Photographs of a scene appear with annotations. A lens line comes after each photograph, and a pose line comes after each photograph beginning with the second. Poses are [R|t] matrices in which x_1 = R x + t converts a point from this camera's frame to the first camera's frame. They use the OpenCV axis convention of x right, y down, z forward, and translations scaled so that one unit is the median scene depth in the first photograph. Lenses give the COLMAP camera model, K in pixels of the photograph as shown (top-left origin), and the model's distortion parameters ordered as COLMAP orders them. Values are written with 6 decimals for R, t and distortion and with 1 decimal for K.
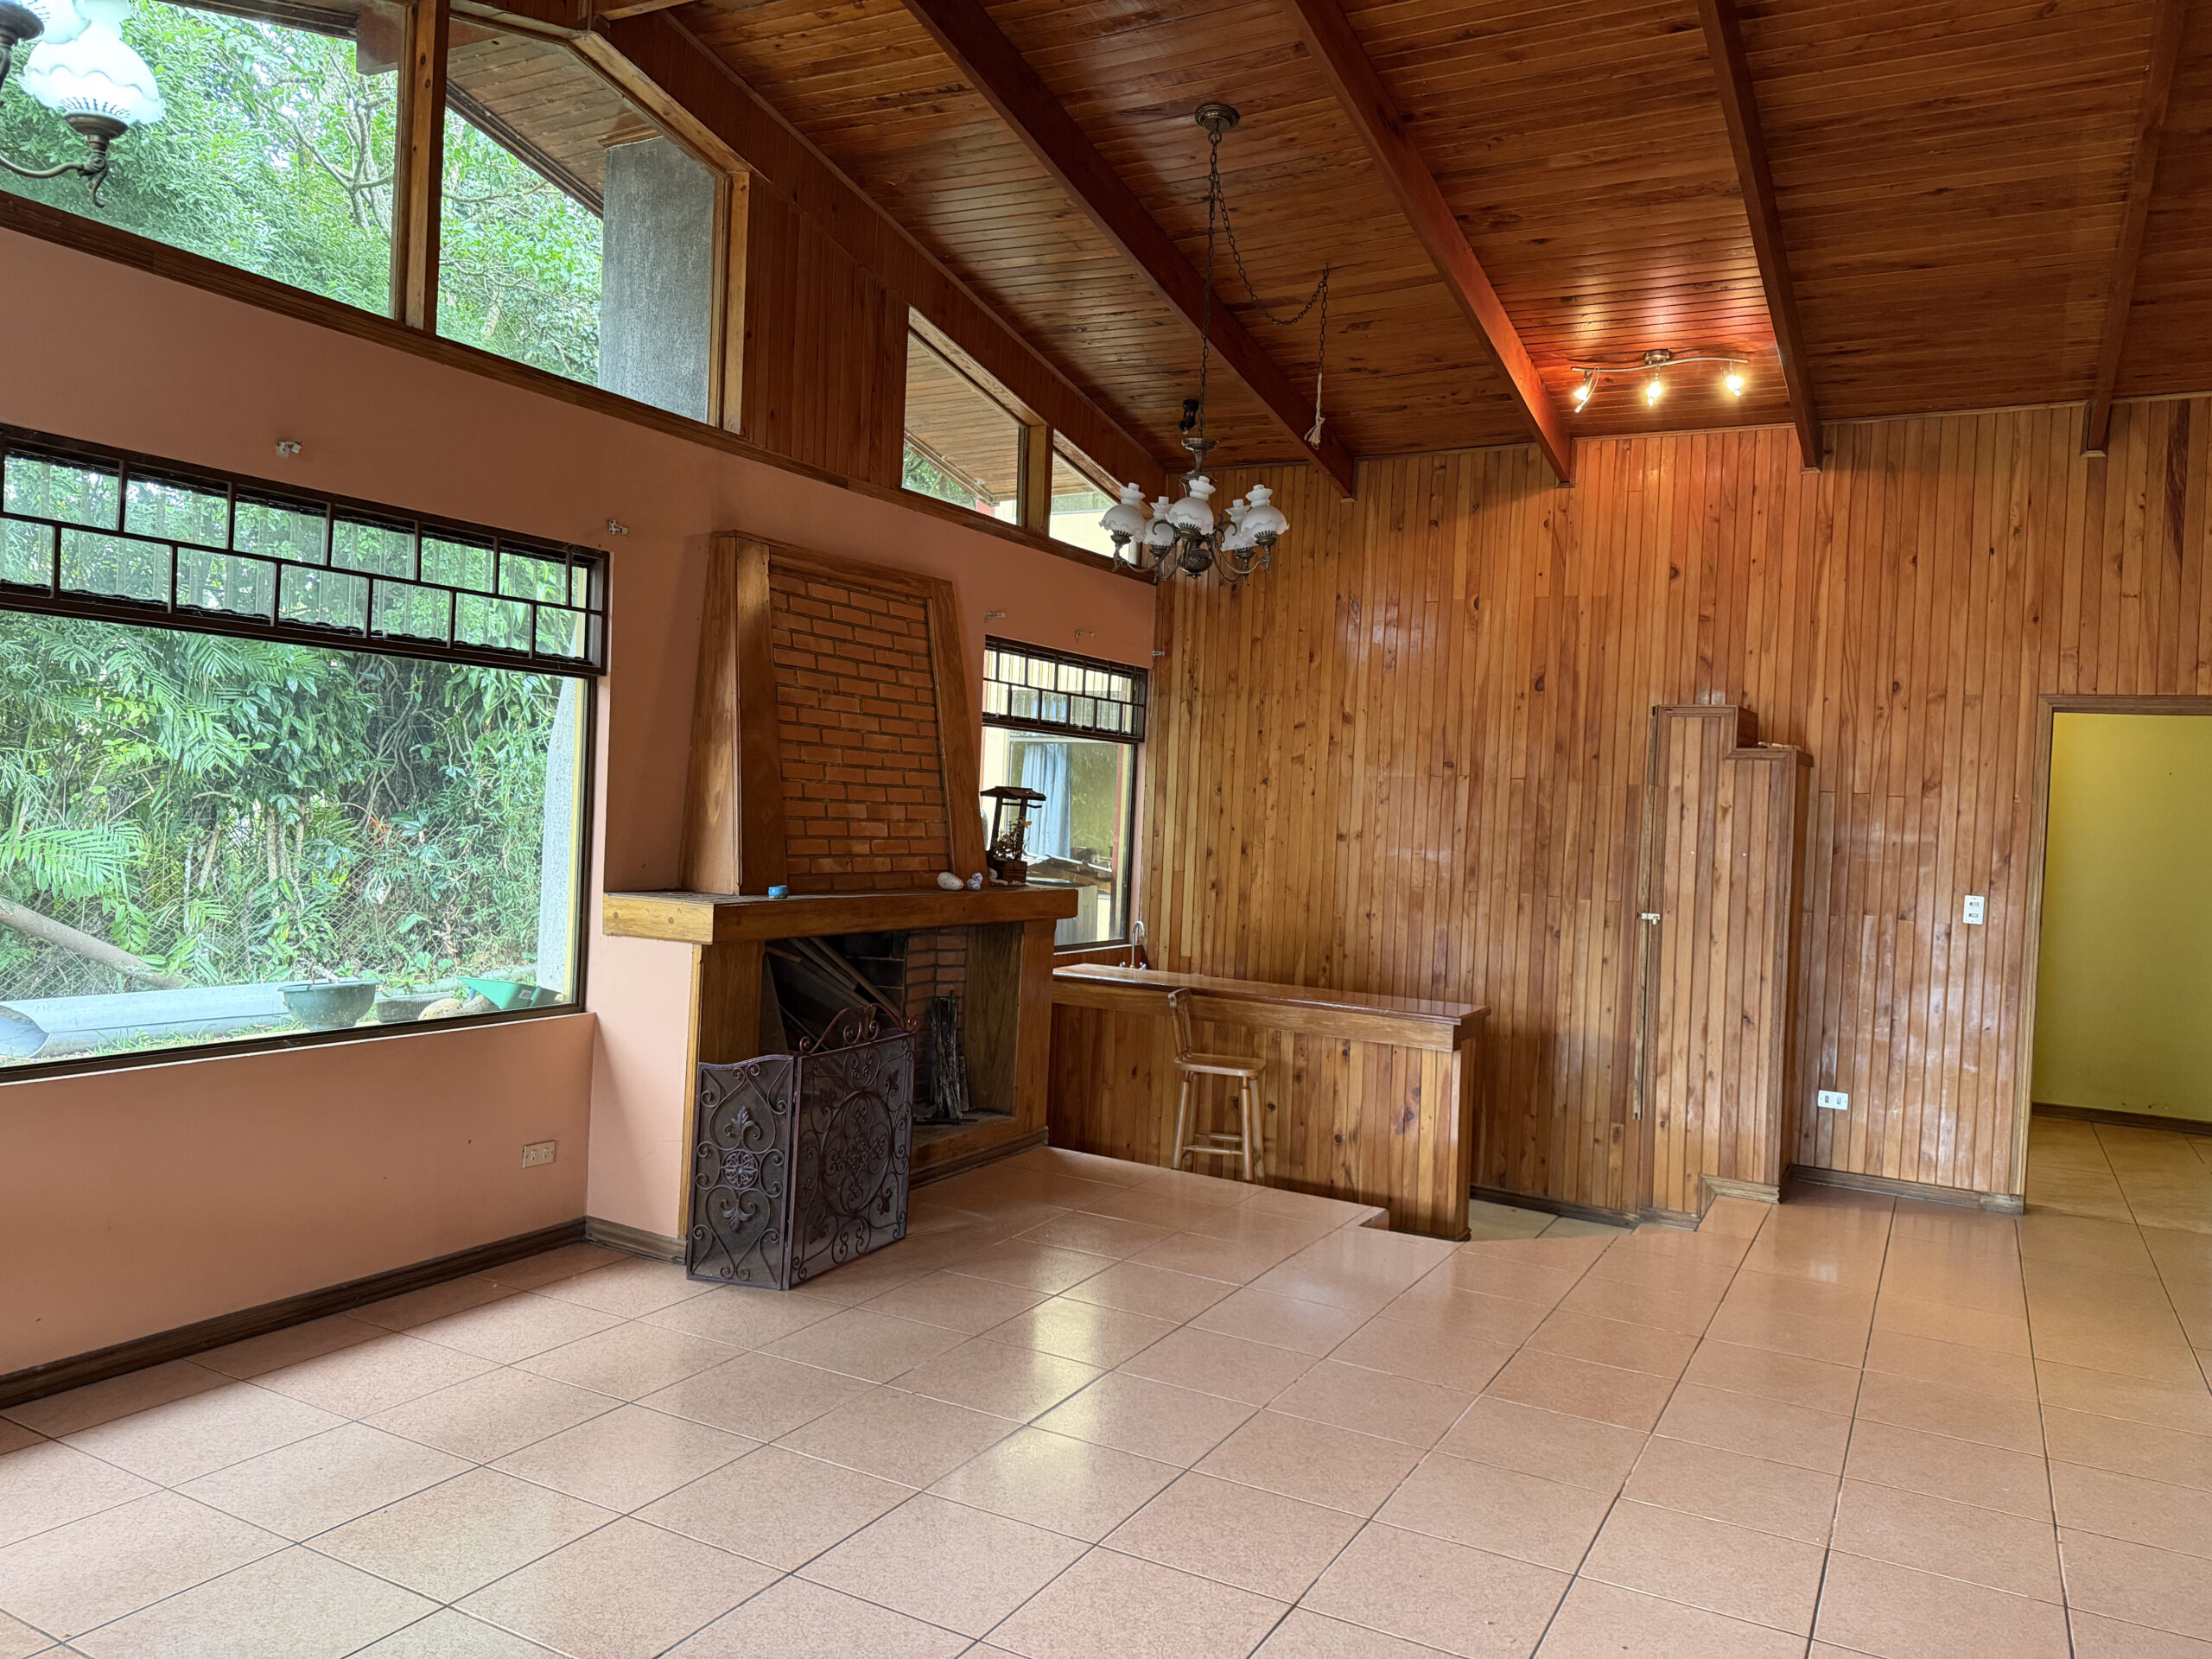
lens RADIAL K [[1556.8, 0, 1106.0], [0, 1556.8, 829.5], [0, 0, 1]] dist [0.190798, -0.378112]
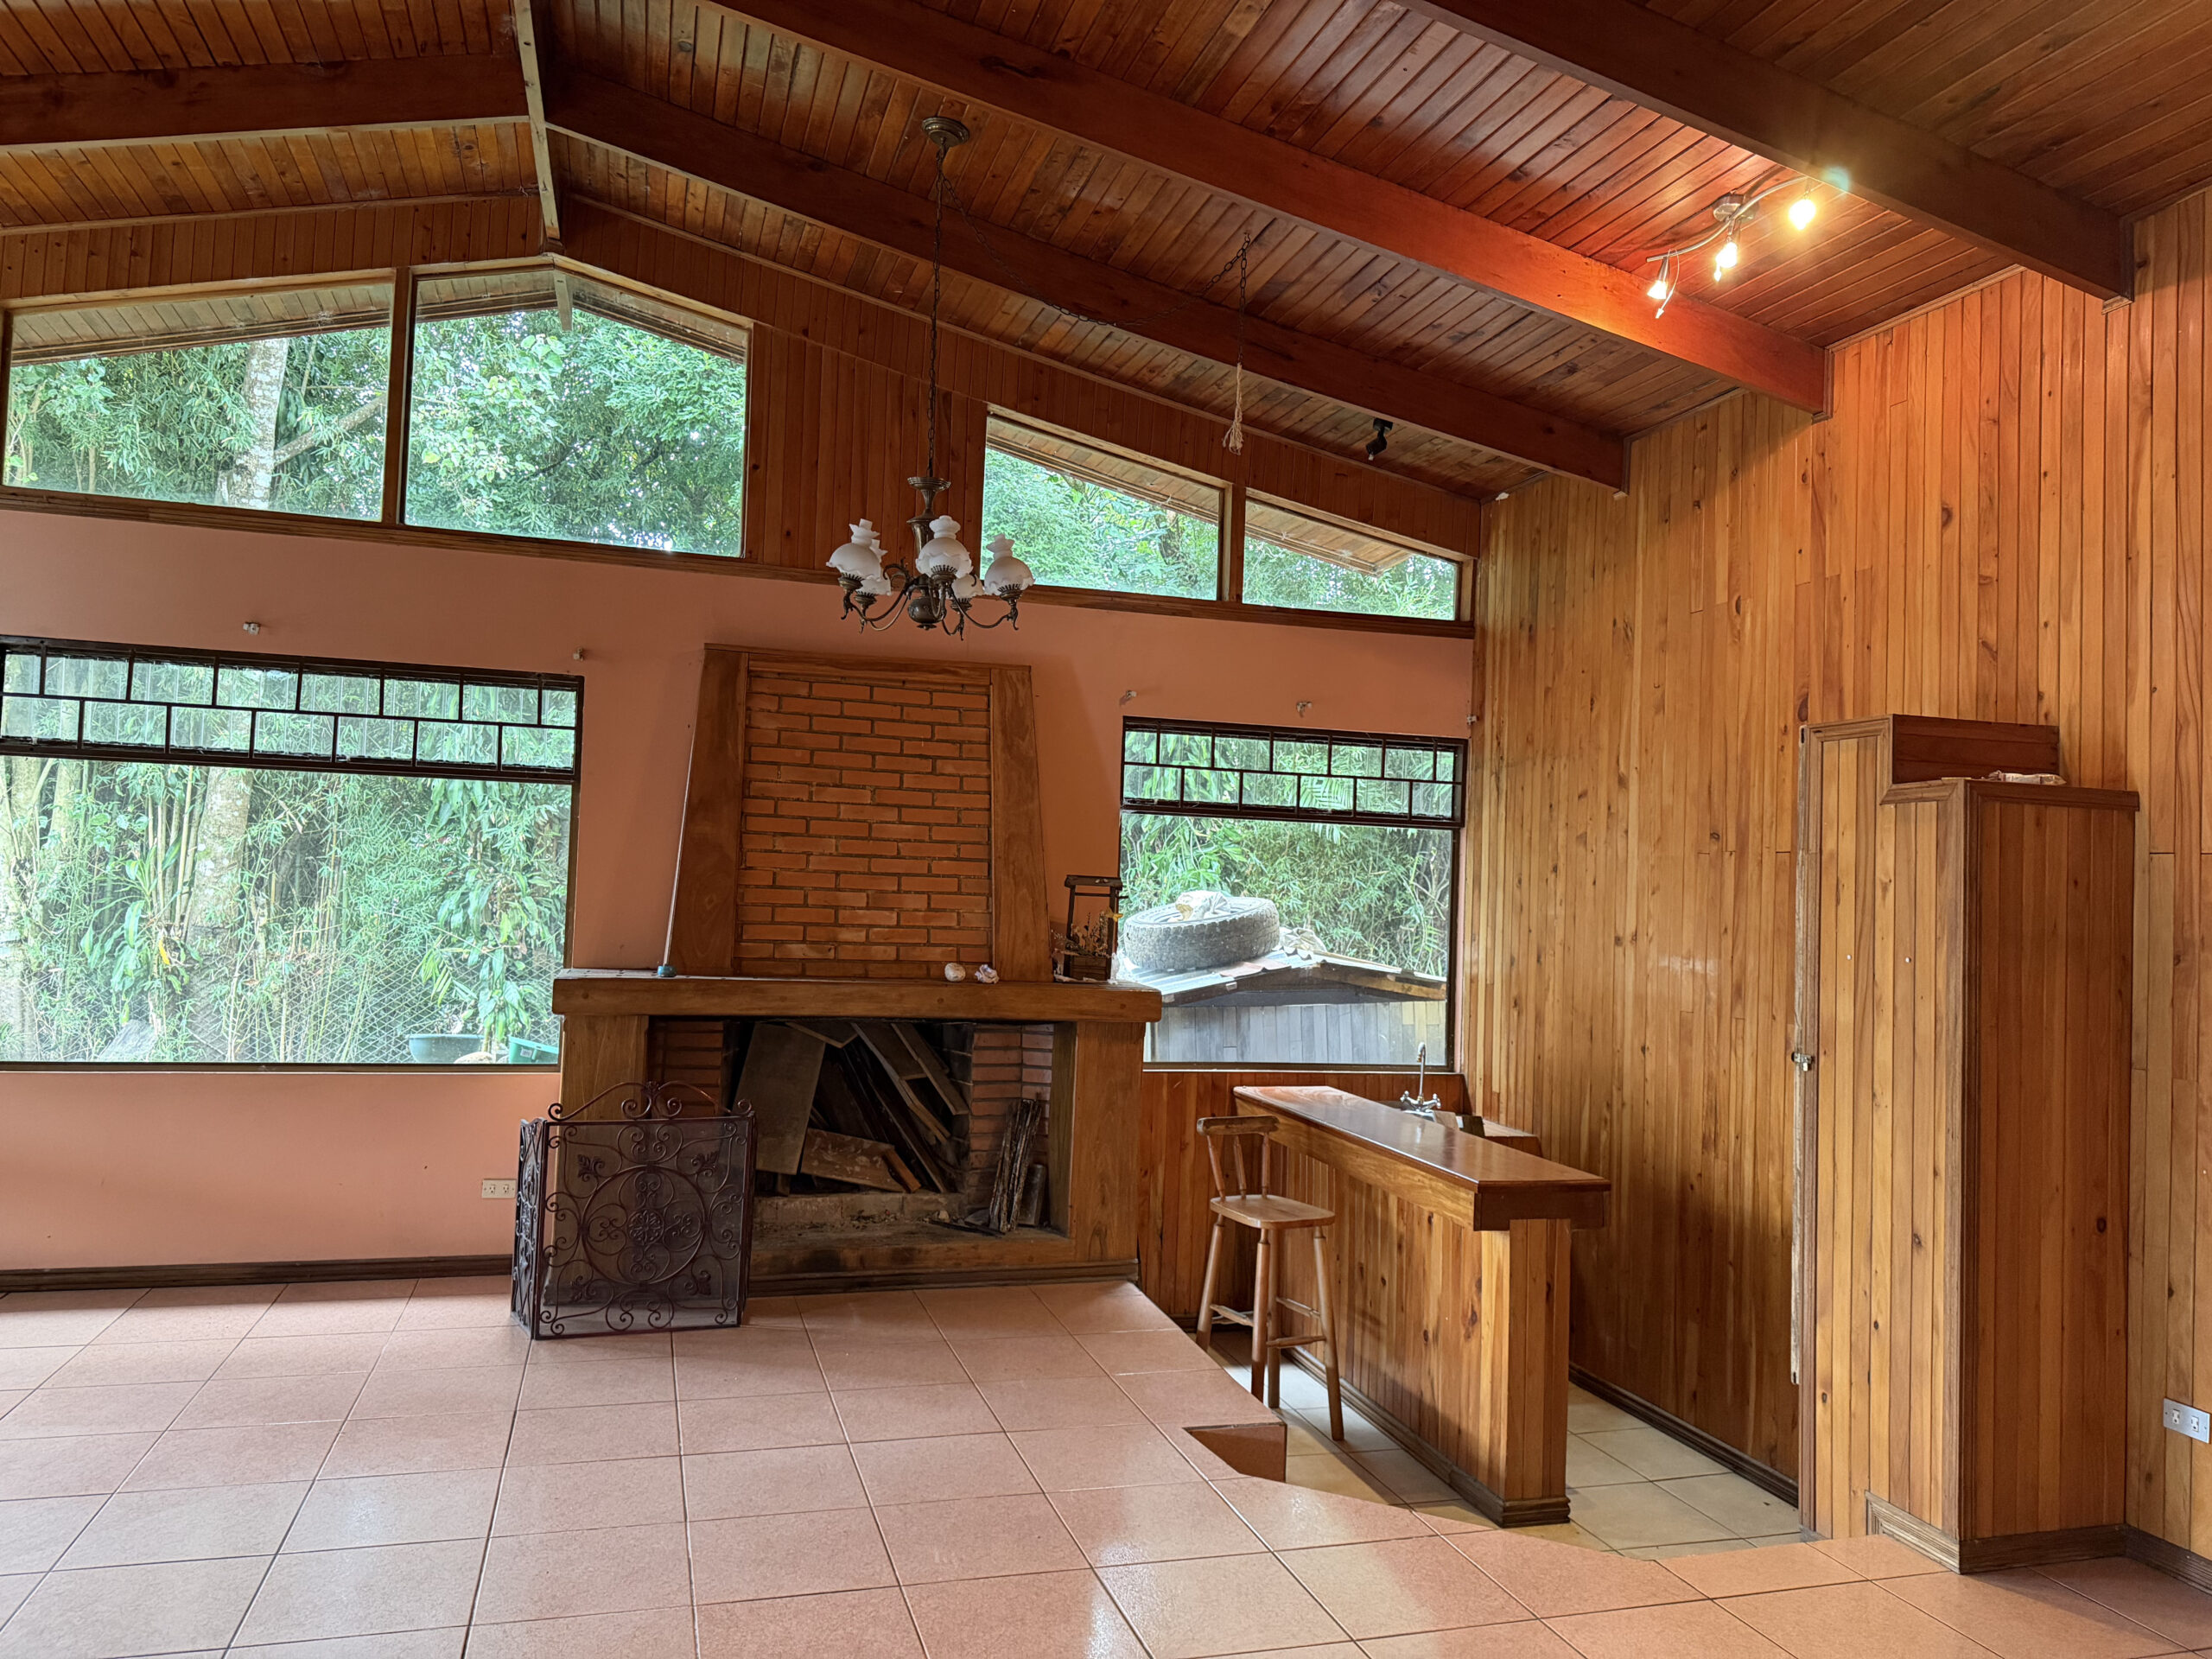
lens RADIAL K [[1590.1, 0, 1106.0], [0, 1590.1, 829.5], [0, 0, 1]] dist [0.139308, -0.128371]
pose [[0.708224, -0.045210, -0.704539, 0.560123], [-0.016555, 0.996610, -0.080594, 0.019333], [0.705794, 0.068742, 0.705074, 0.309044]]
